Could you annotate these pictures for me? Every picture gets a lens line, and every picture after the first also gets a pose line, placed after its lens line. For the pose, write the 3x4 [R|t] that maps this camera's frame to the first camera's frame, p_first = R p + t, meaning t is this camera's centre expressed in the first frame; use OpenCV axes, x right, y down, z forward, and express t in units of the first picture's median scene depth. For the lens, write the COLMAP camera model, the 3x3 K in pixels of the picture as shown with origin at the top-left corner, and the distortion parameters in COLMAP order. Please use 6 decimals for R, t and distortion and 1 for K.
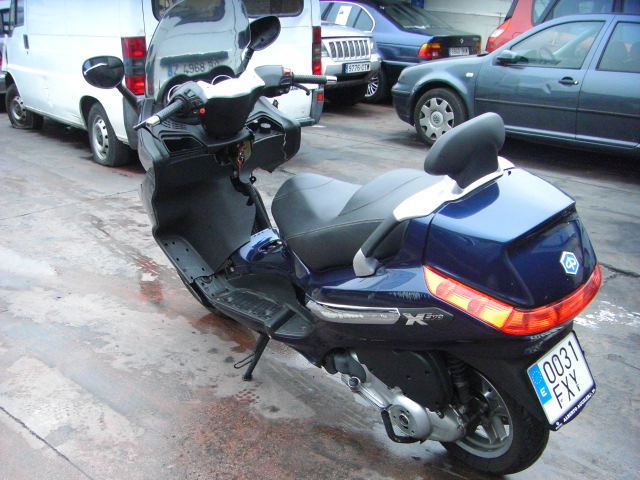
lens RADIAL K [[716.9, 0, 290.7], [0, 716.9, 336.1], [0, 0, 1]] dist [-0.153633, 0.032471]
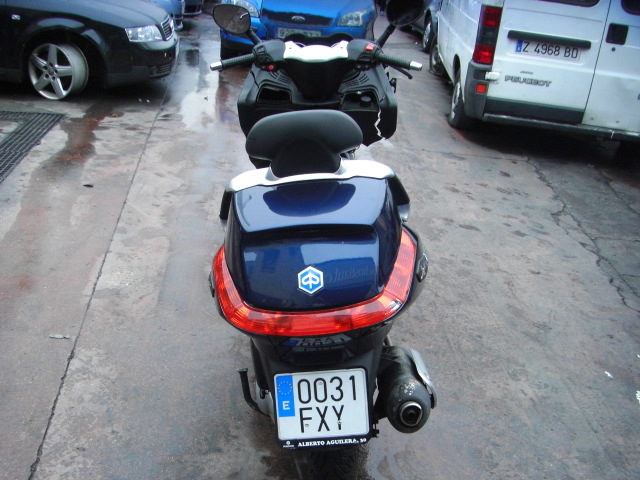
lens RADIAL K [[716.9, 0, 290.7], [0, 716.9, 336.1], [0, 0, 1]] dist [-0.153633, 0.032471]
pose [[0.741340, 0.402951, -0.536699, 0.810744], [-0.374217, 0.912026, 0.167841, -0.164264], [0.557115, 0.076415, 0.826912, 0.180355]]
